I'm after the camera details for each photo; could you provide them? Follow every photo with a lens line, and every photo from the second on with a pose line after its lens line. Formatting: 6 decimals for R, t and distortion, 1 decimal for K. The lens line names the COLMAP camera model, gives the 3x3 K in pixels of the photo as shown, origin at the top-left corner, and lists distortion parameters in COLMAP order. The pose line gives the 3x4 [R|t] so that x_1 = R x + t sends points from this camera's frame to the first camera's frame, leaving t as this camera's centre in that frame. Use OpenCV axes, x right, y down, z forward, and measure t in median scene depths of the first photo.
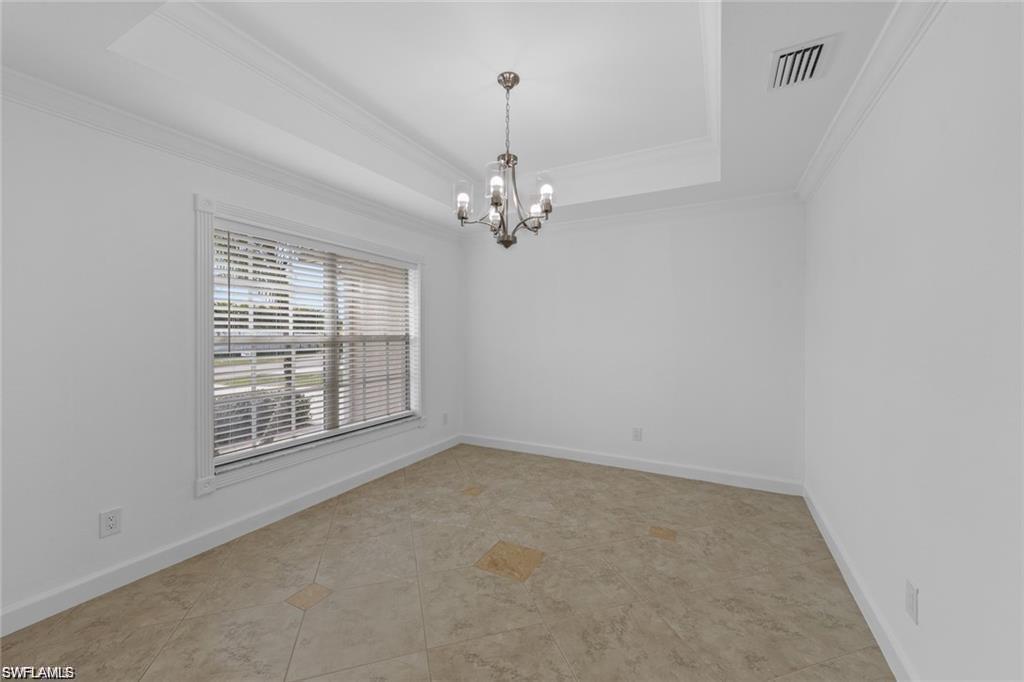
lens RADIAL K [[399.8, 0, 512.4], [0, 399.8, 337.0], [0, 0, 1]] dist [0.007104, -0.000209]
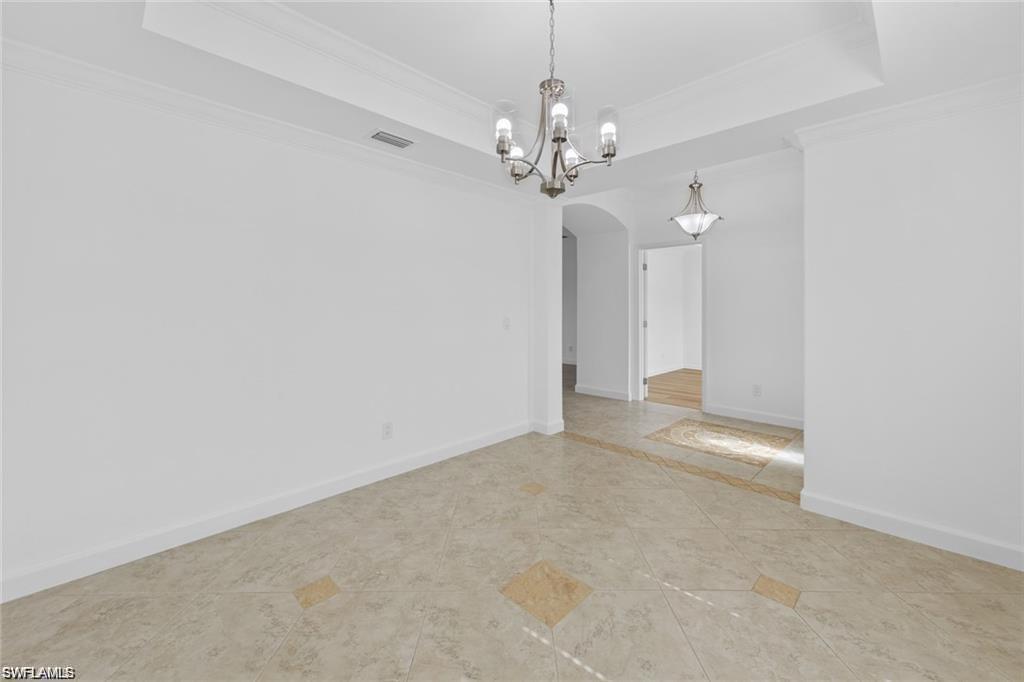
lens RADIAL K [[408.5, 0, 513.2], [0, 408.5, 336.3], [0, 0, 1]] dist [0.007409, 0.000042]
pose [[-0.954907, -0.021465, 0.296129, -0.177984], [0.001854, 0.996933, 0.078241, -0.007598], [-0.296900, 0.075262, -0.951938, 1.832397]]
